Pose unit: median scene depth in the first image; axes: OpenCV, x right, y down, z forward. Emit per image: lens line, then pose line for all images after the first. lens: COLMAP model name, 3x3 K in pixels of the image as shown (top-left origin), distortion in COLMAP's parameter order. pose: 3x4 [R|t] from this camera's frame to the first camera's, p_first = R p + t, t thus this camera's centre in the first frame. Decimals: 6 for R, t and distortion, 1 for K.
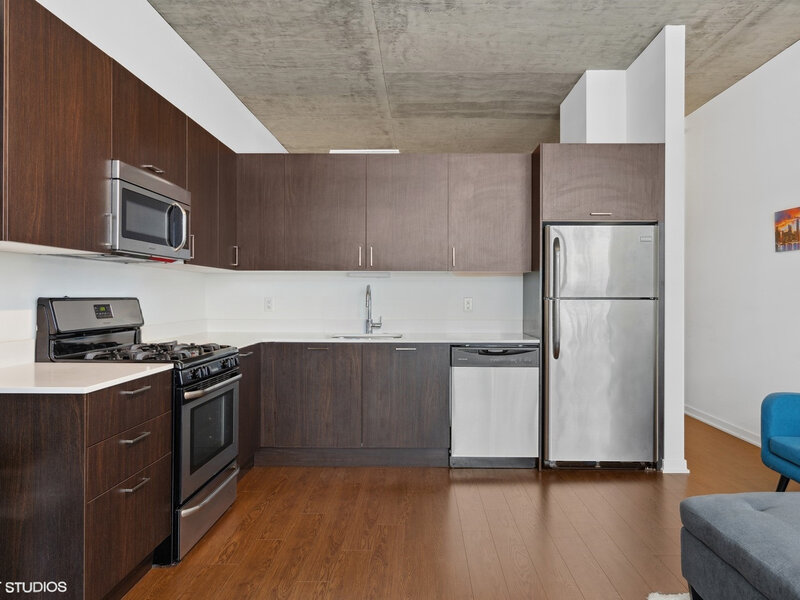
lens RADIAL K [[552.4, 0, 400.0], [0, 552.4, 300.0], [0, 0, 1]] dist [-0.004413, -0.001169]
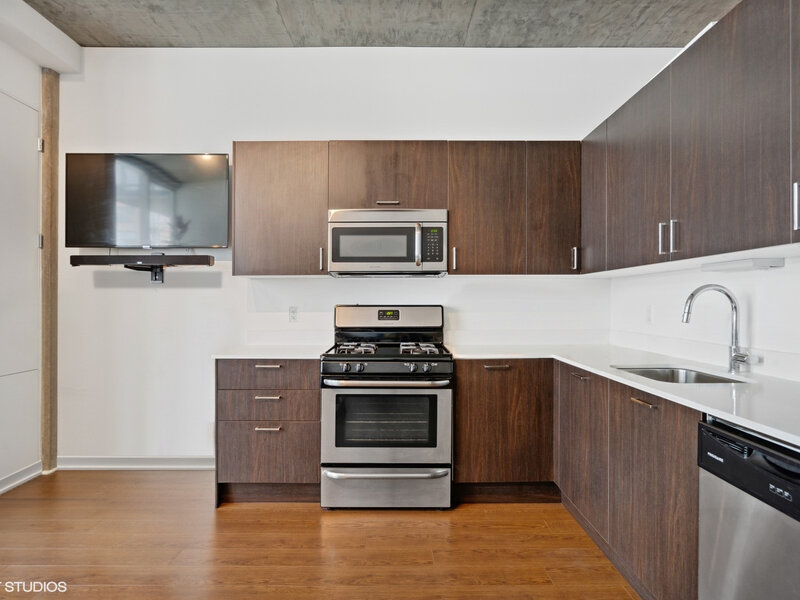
lens RADIAL K [[459.4, 0, 400.0], [0, 459.4, 300.0], [0, 0, 1]] dist [-0.008140, -0.000147]
pose [[0.041880, -0.007014, -0.999098, 0.608168], [-0.007262, 0.999947, -0.007324, -0.008522], [0.999096, 0.007563, 0.041827, 1.003611]]
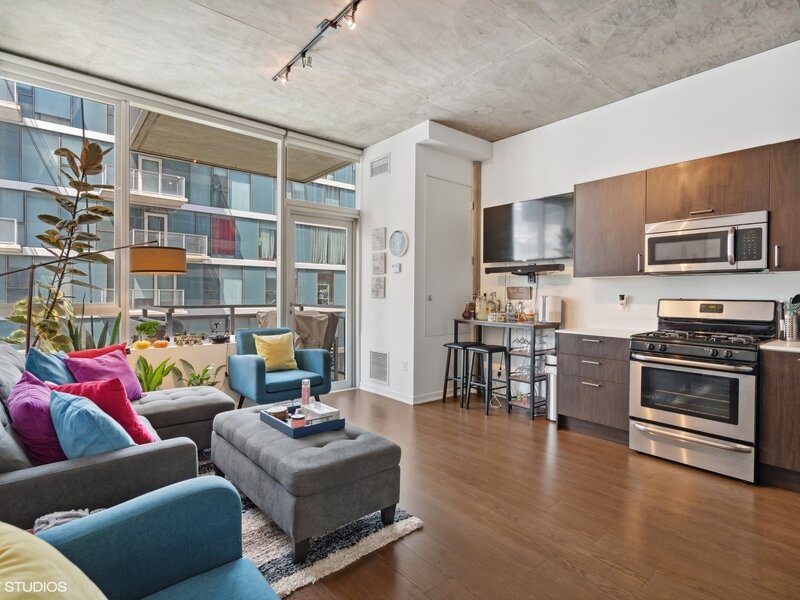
lens RADIAL K [[414.4, 0, 400.0], [0, 414.4, 300.0], [0, 0, 1]] dist [0.000349, -0.000057]
pose [[-0.740287, 0.003126, -0.672283, 0.902335], [-0.013575, 0.999716, 0.019596, -0.013582], [0.672154, 0.023633, -0.740034, 1.301453]]
